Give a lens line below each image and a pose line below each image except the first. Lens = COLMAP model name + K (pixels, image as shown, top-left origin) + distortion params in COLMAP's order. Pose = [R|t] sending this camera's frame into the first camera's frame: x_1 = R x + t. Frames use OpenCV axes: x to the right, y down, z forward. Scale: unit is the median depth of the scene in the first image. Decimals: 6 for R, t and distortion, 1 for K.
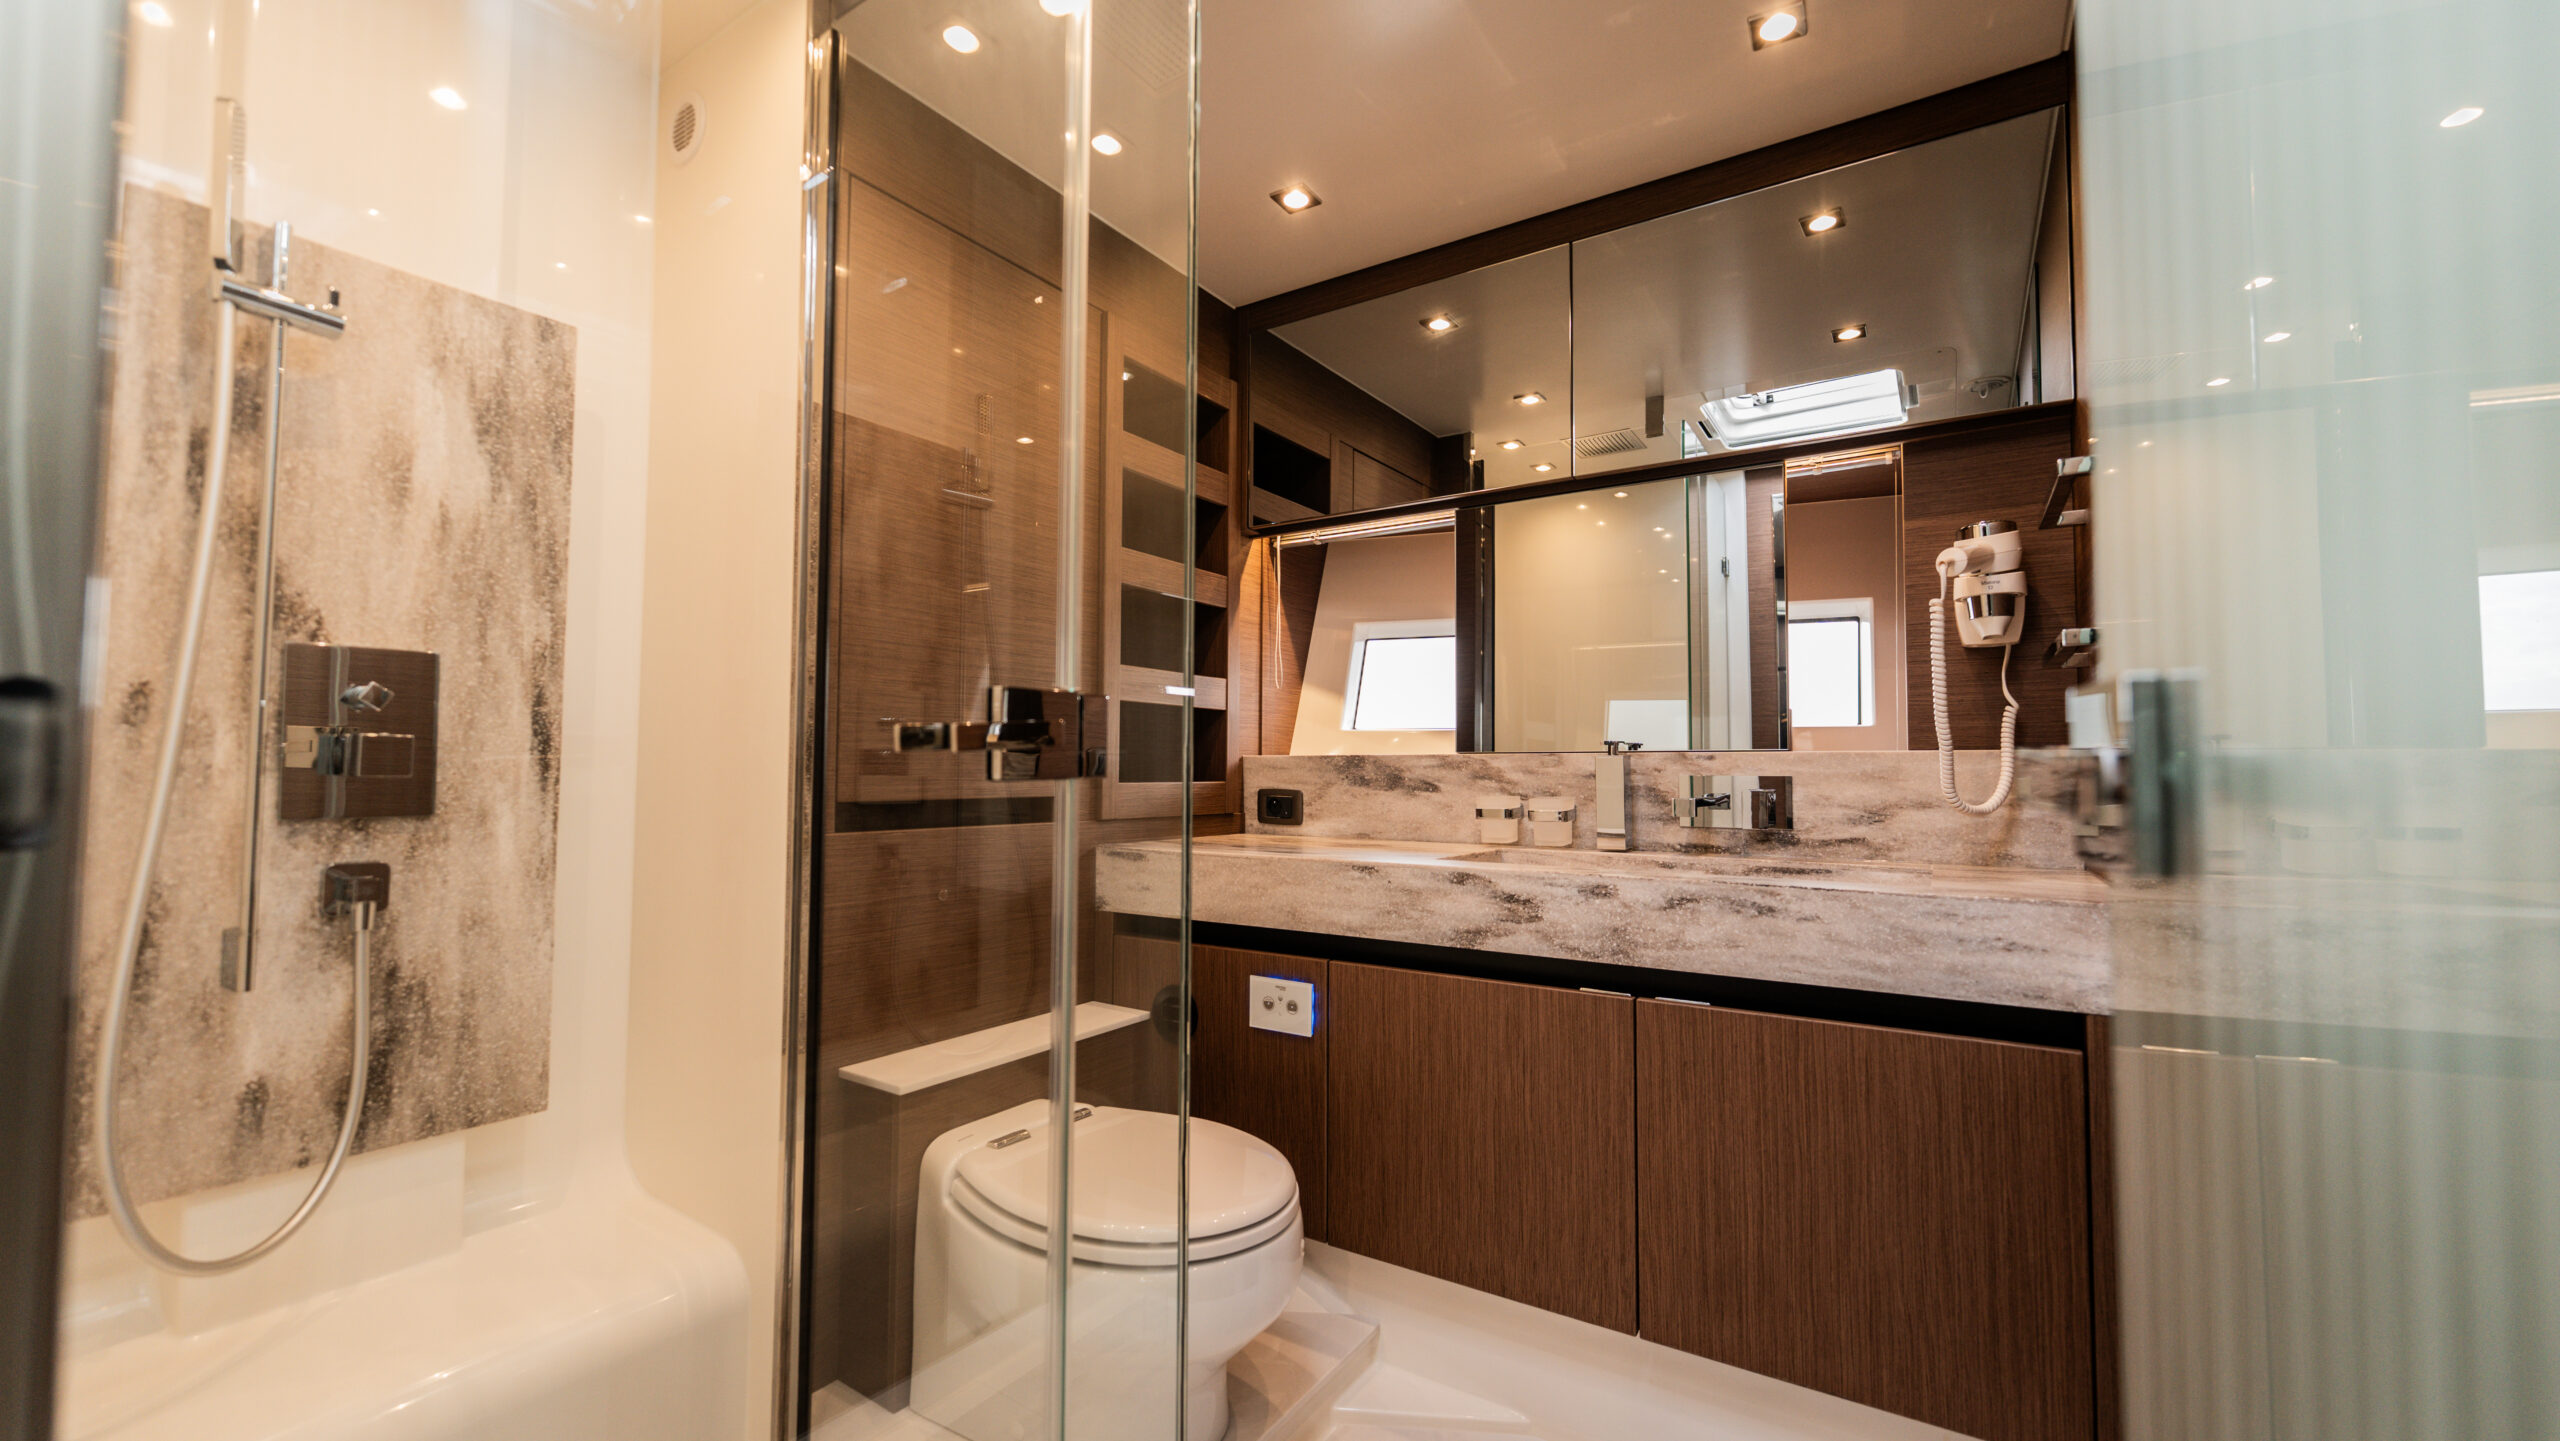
lens RADIAL K [[1008.8, 0, 1280.5], [0, 1008.8, 726.1], [0, 0, 1]] dist [-0.000721, -0.000455]
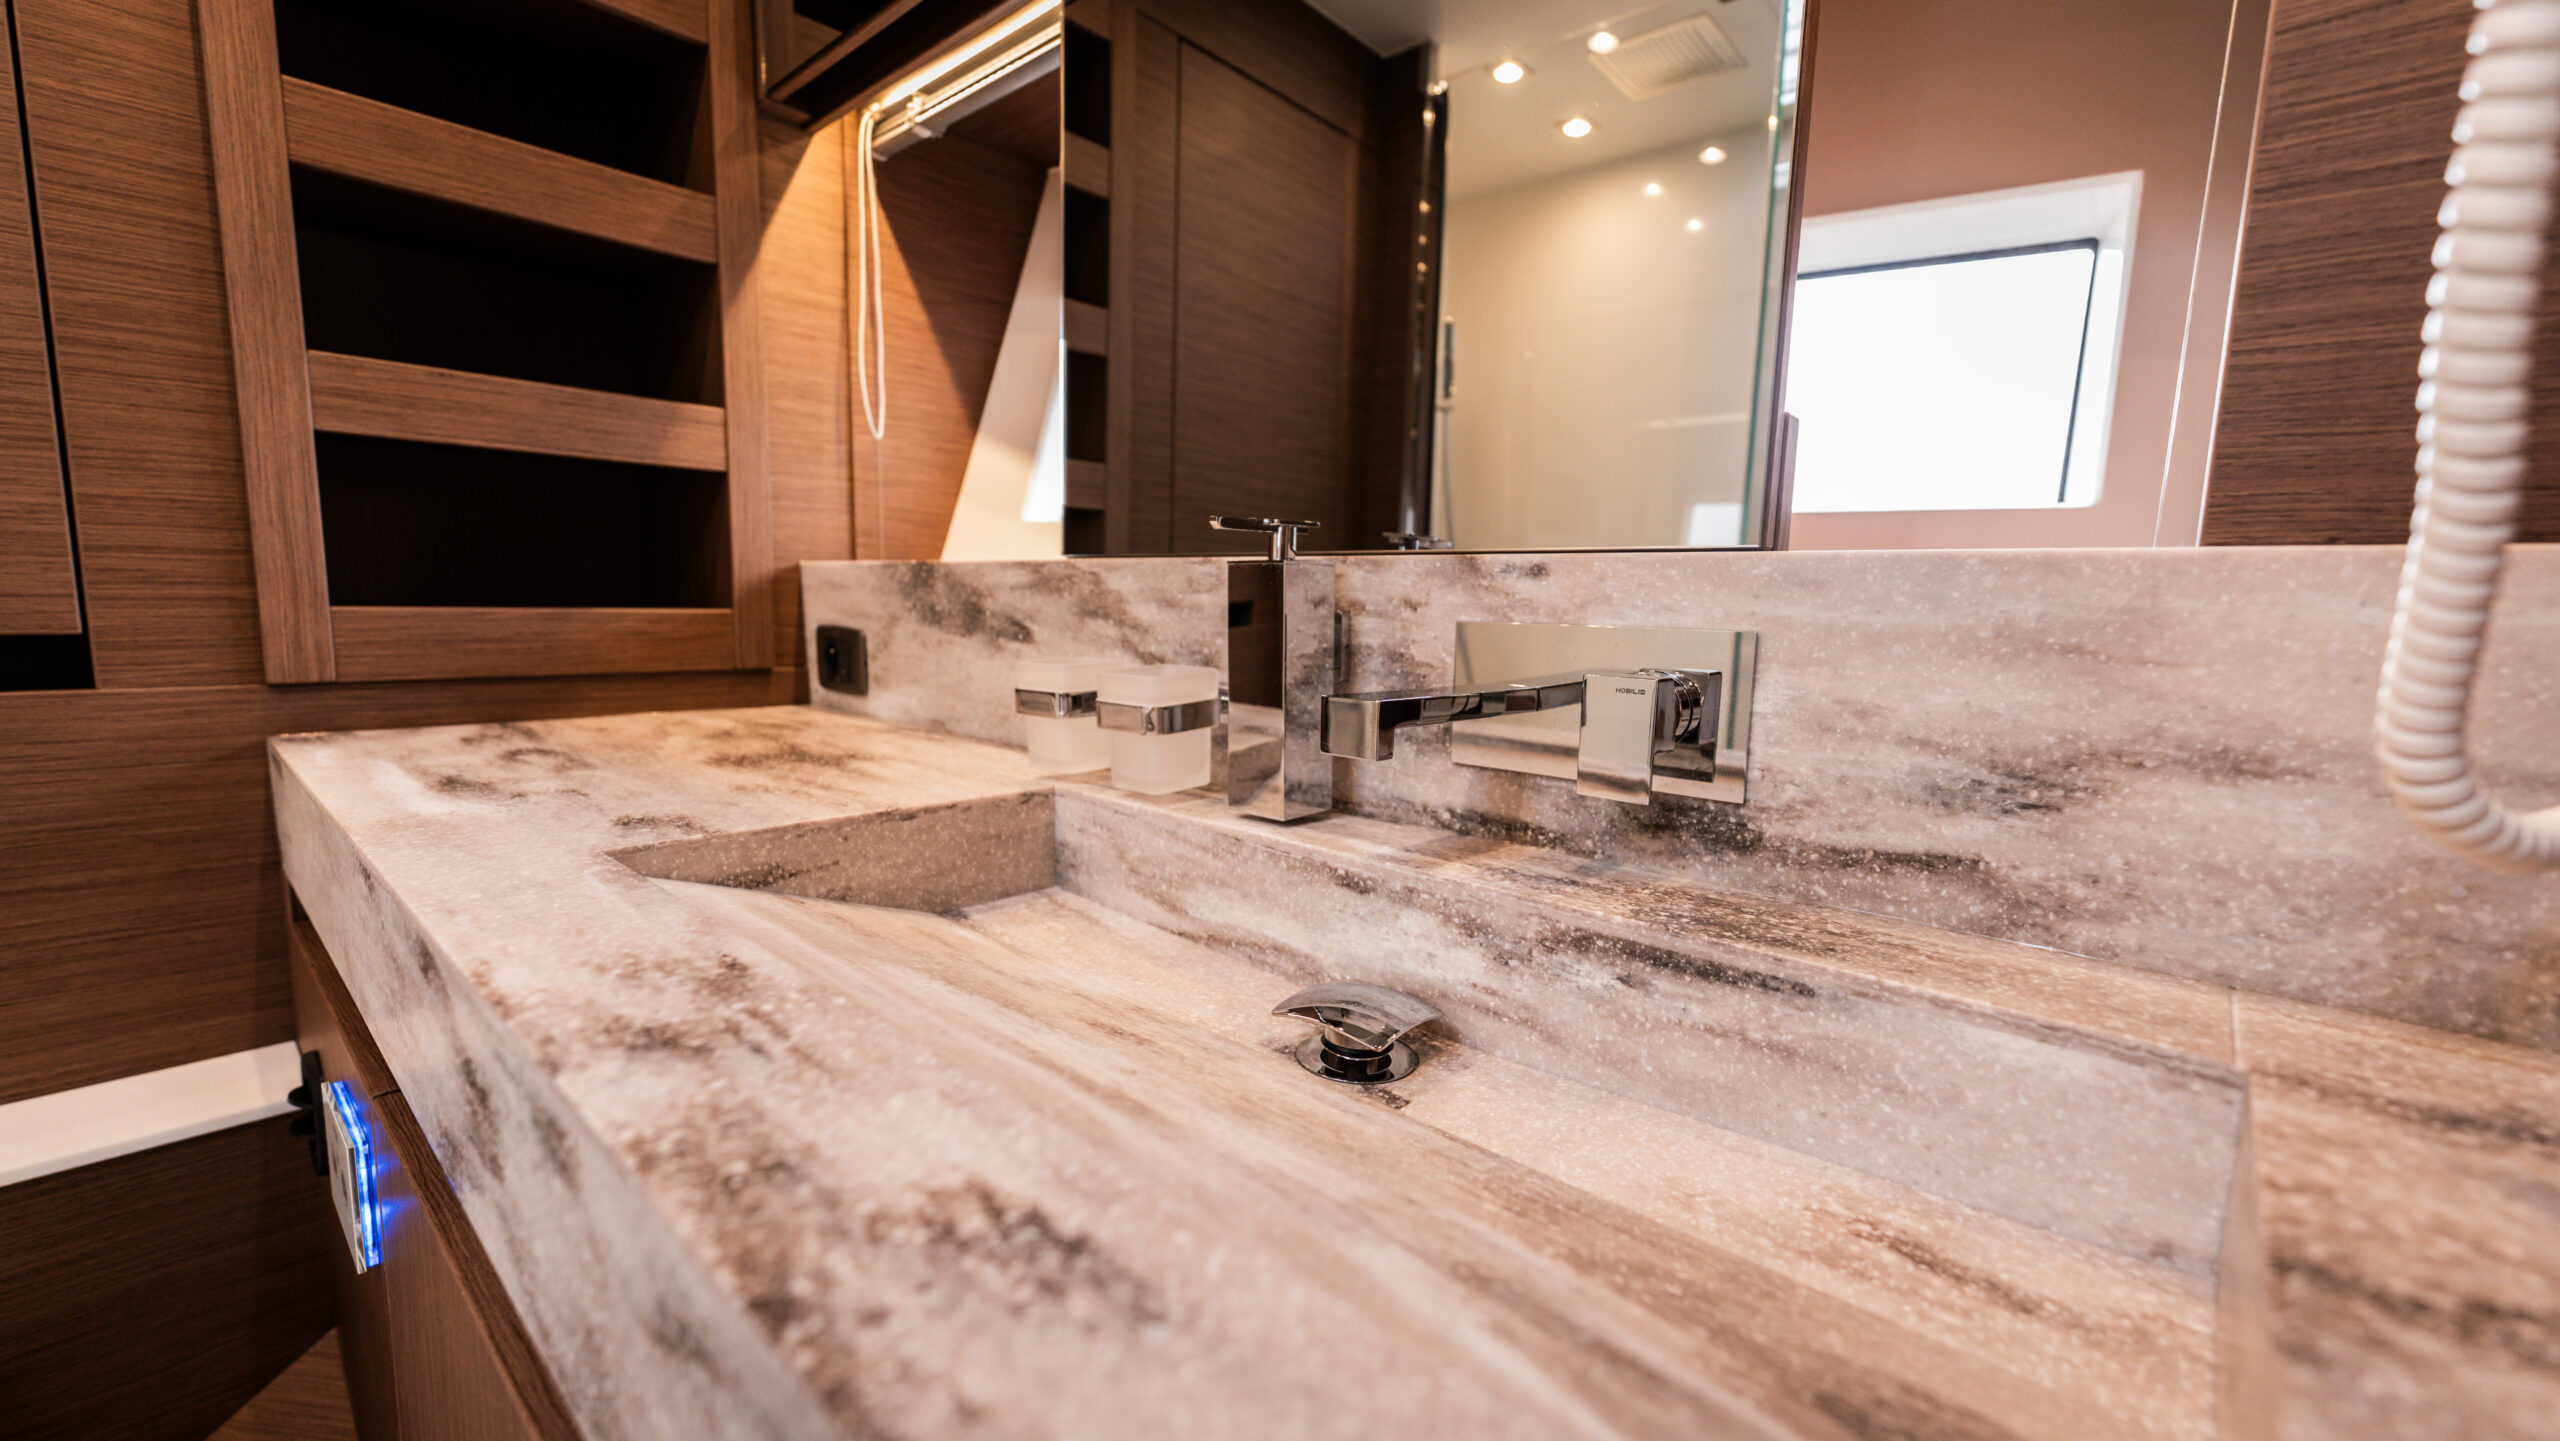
lens RADIAL K [[1026.7, 0, 1280.0], [0, 1026.7, 720.5], [0, 0, 1]] dist [-0.001535, -0.000366]
pose [[0.988348, 0.037434, -0.147539, 0.353526], [-0.012799, 0.986294, 0.164502, 0.022644], [0.151675, -0.160696, 0.975280, 0.576259]]
